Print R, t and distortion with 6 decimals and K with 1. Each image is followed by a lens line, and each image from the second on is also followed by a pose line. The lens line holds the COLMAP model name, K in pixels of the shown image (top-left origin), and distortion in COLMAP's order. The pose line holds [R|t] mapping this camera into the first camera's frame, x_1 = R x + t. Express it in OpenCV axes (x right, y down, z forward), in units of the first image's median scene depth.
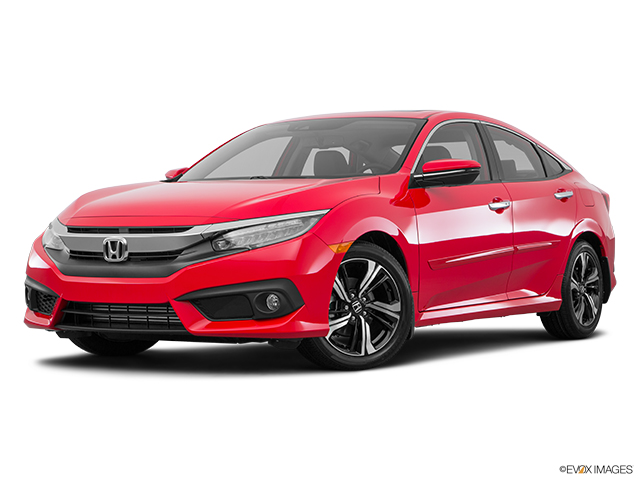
lens RADIAL K [[1288.9, 0, 320.0], [0, 1288.9, 240.0], [0, 0, 1]] dist [0.083130, -0.027289]
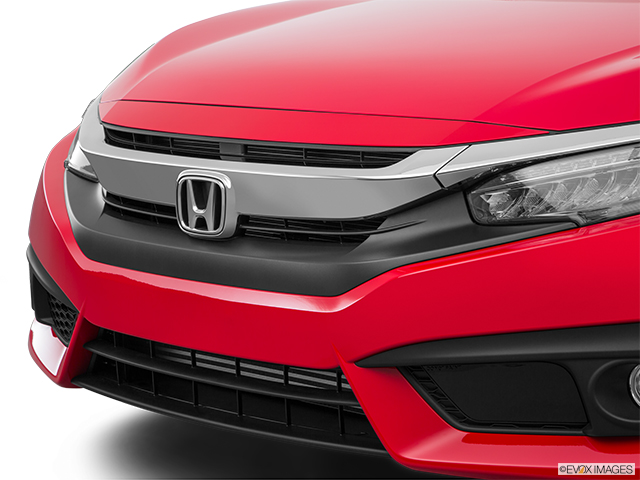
lens RADIAL K [[1635.5, 0, 320.1], [0, 1635.5, 229.1], [0, 0, 1]] dist [0.323119, 0.358477]
pose [[0.977600, 0.032691, -0.207917, -0.029422], [-0.009354, 0.993636, 0.112250, -0.036053], [0.210263, -0.107791, 0.971684, 0.534635]]
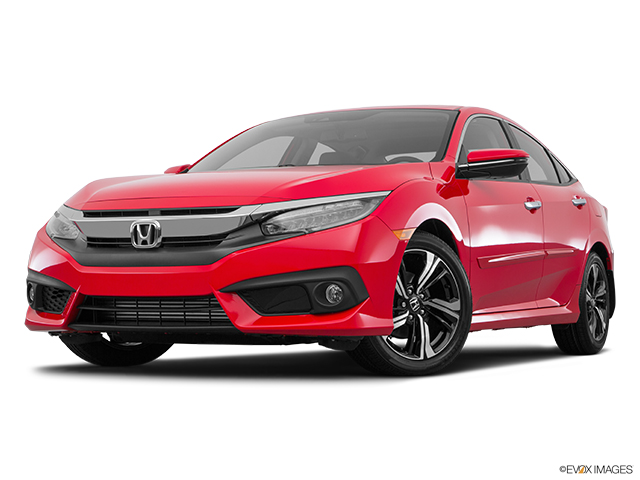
lens RADIAL K [[1199.6, 0, 320.0], [0, 1199.6, 240.0], [0, 0, 1]] dist [-0.005082, 0.072302]
pose [[0.995859, 0.006962, 0.090642, -0.110333], [-0.002976, 0.999025, -0.044036, 0.044137], [-0.090860, 0.043584, 0.994909, 0.185960]]
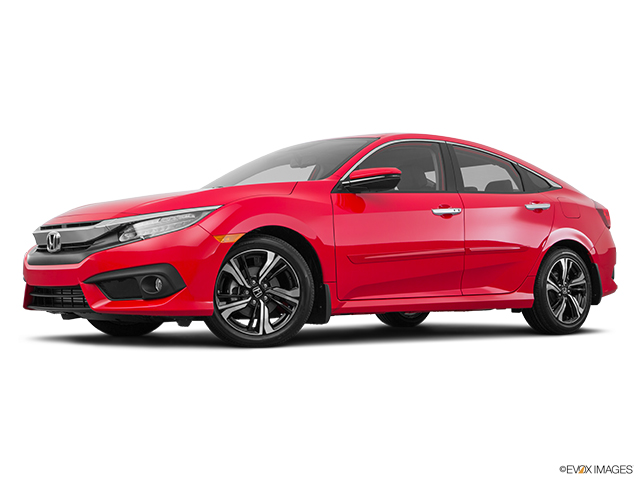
lens RADIAL K [[909.7, 0, 320.0], [0, 909.7, 240.0], [0, 0, 1]] dist [0.040287, 0.035543]
pose [[0.960435, -0.010643, -0.278301, 0.306183], [-0.001944, 0.998989, -0.044913, 0.041765], [0.278497, 0.043677, 0.959443, 0.238141]]
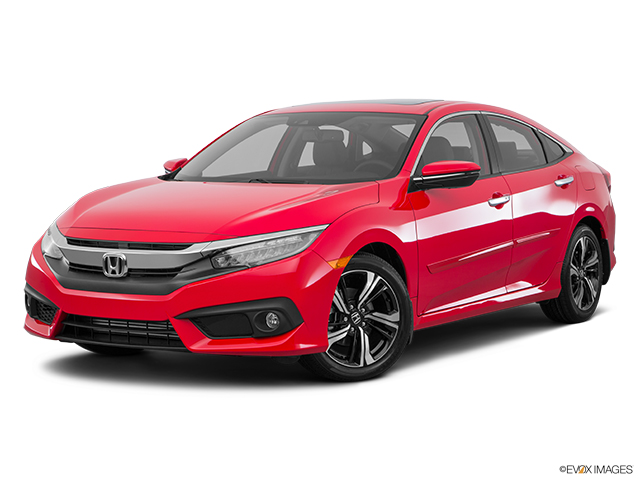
lens RADIAL K [[1288.9, 0, 320.0], [0, 1288.9, 240.0], [0, 0, 1]] dist [0.083130, -0.027289]
pose [[0.999999, 0.000080, -0.001120, 0.001728], [-0.000006, 0.997864, 0.065330, -0.074119], [0.001123, -0.065330, 0.997863, 0.002611]]
